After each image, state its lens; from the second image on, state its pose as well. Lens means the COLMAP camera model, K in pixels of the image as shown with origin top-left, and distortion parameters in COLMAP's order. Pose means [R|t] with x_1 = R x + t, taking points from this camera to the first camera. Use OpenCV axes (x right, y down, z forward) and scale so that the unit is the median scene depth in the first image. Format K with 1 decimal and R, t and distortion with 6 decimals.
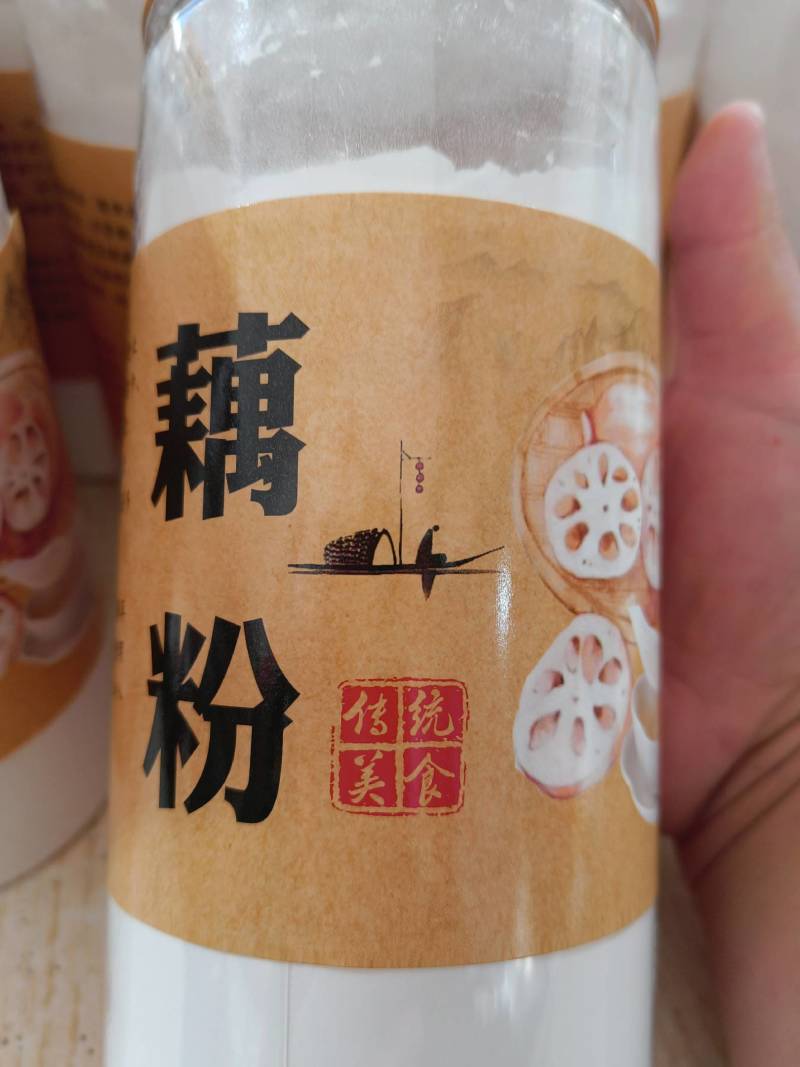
lens RADIAL K [[884.0, 0, 400.0], [0, 884.0, 533.5], [0, 0, 1]] dist [0.007214, -0.005057]
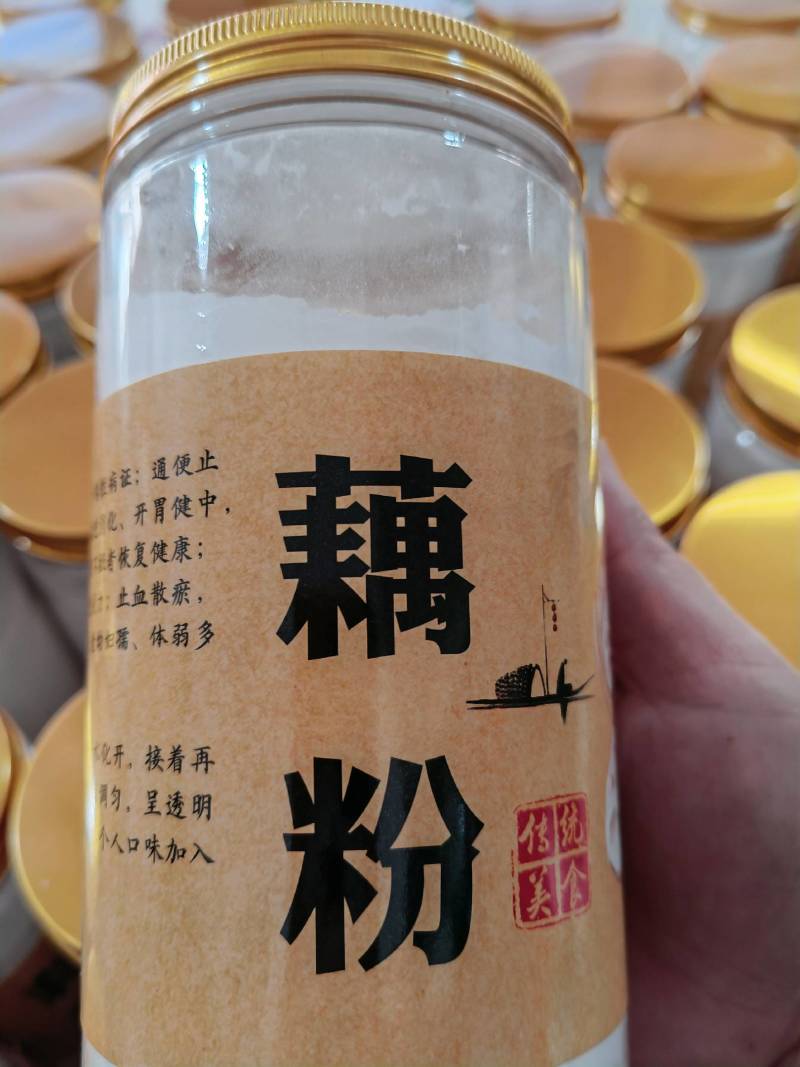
lens RADIAL K [[868.8, 0, 399.6], [0, 868.8, 555.4], [0, 0, 1]] dist [0.012432, -0.001516]
pose [[0.793269, 0.039464, 0.607591, -0.826491], [0.000065, 0.997892, -0.064900, -0.070777], [-0.608871, 0.051522, 0.791594, 0.219937]]
